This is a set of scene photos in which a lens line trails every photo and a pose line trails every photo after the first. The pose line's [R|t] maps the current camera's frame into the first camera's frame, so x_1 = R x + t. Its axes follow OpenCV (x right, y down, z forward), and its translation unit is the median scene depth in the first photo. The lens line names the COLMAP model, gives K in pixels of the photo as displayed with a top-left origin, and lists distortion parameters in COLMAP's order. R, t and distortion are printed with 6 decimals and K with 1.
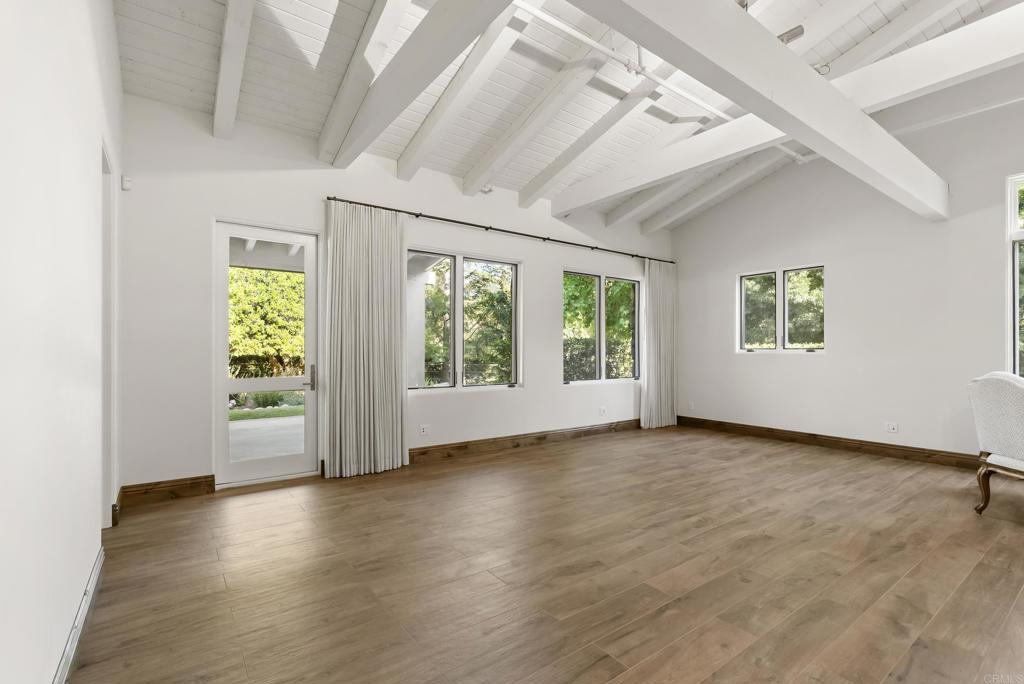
lens RADIAL K [[467.8, 0, 517.1], [0, 467.8, 348.0], [0, 0, 1]] dist [-0.008012, 0.002636]
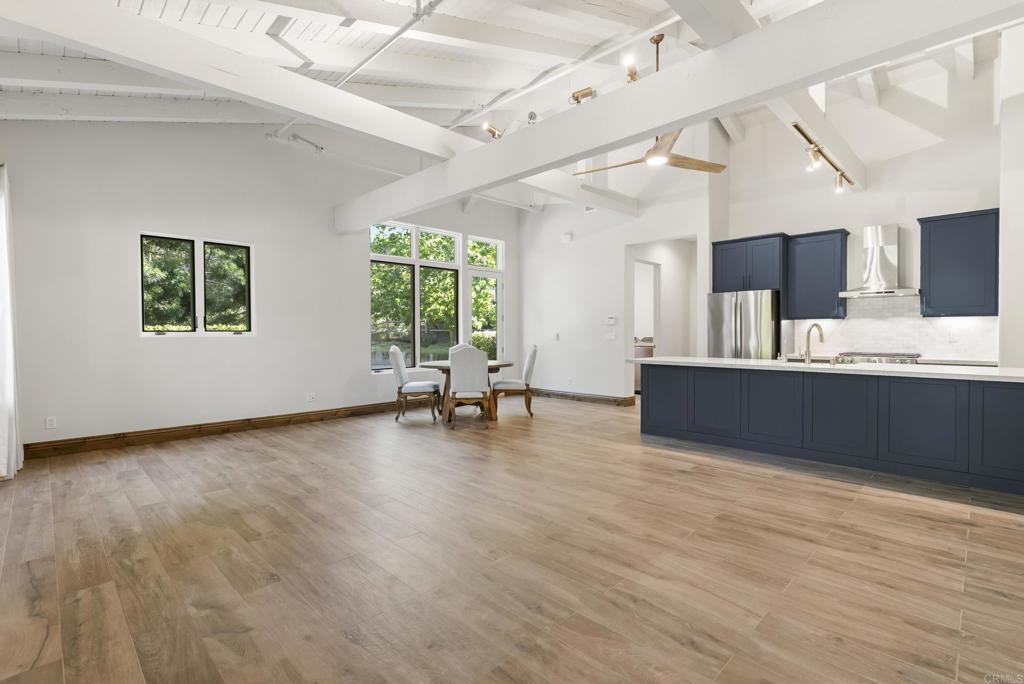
lens RADIAL K [[467.8, 0, 511.7], [0, 467.8, 343.4], [0, 0, 1]] dist [-0.008012, 0.002636]
pose [[-0.140083, -0.027885, 0.989747, -0.690999], [-0.004282, 0.999611, 0.027557, -0.001483], [-0.990130, -0.000378, -0.140148, 1.013379]]
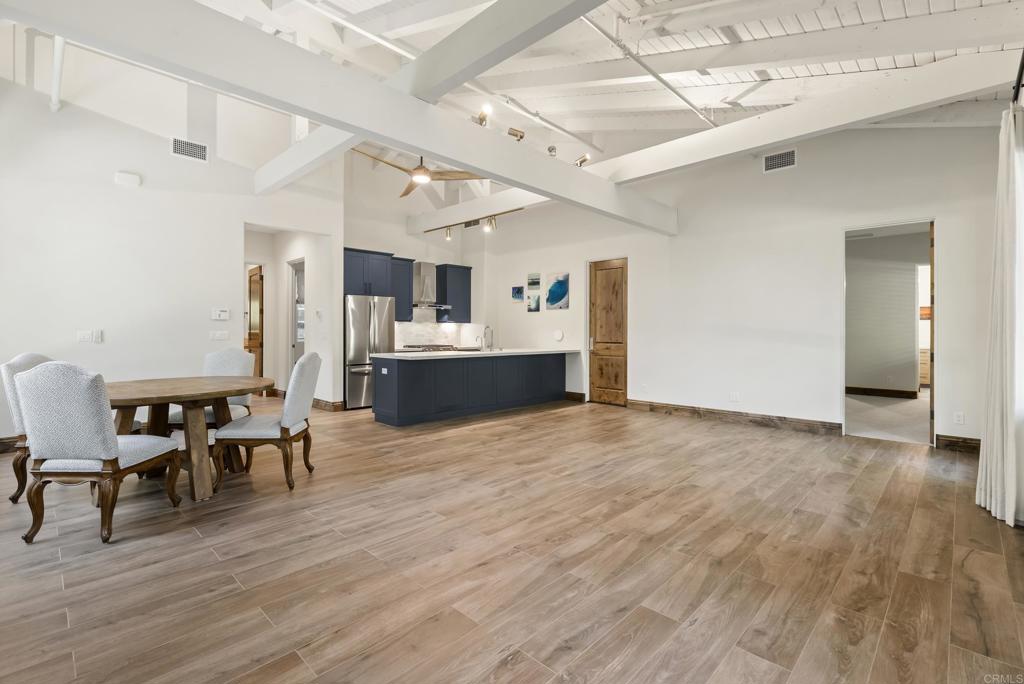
lens RADIAL K [[467.8, 0, 505.5], [0, 467.8, 331.9], [0, 0, 1]] dist [-0.008012, 0.002636]
pose [[-0.989979, -0.007625, -0.141005, 0.668510], [-0.006752, 0.999955, -0.006672, 0.015378], [0.141050, -0.005653, -0.989986, 2.050843]]
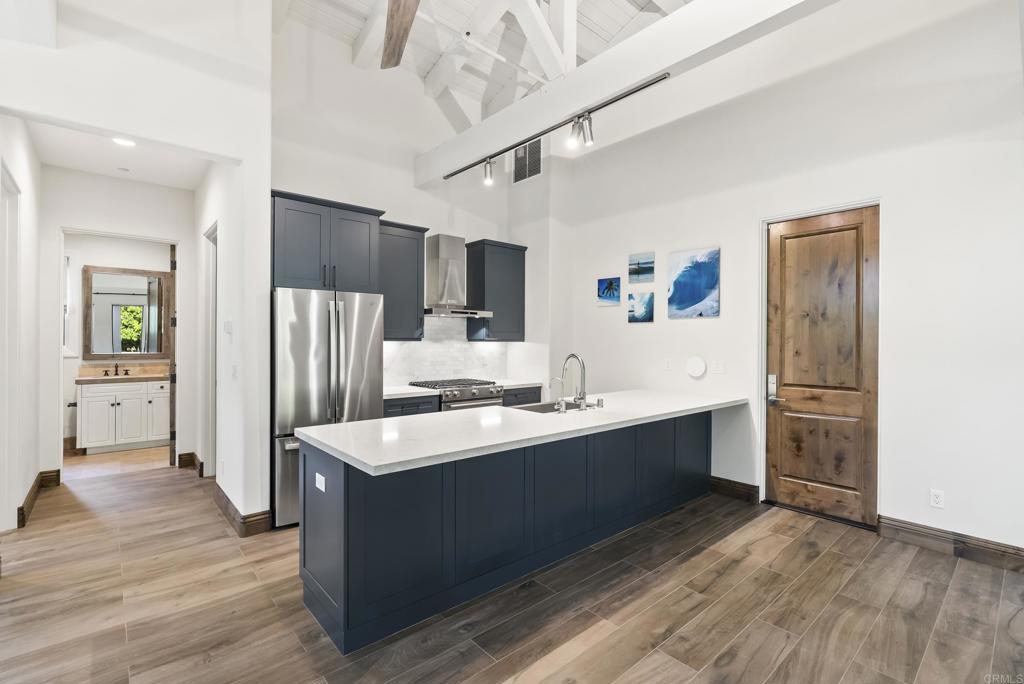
lens RADIAL K [[467.8, 0, 509.2], [0, 467.8, 345.3], [0, 0, 1]] dist [-0.008012, 0.002636]
pose [[-0.997485, -0.009217, -0.070282, 0.652454], [-0.009418, 0.999952, 0.002526, -0.042201], [0.070255, 0.003181, -0.997524, 0.946080]]
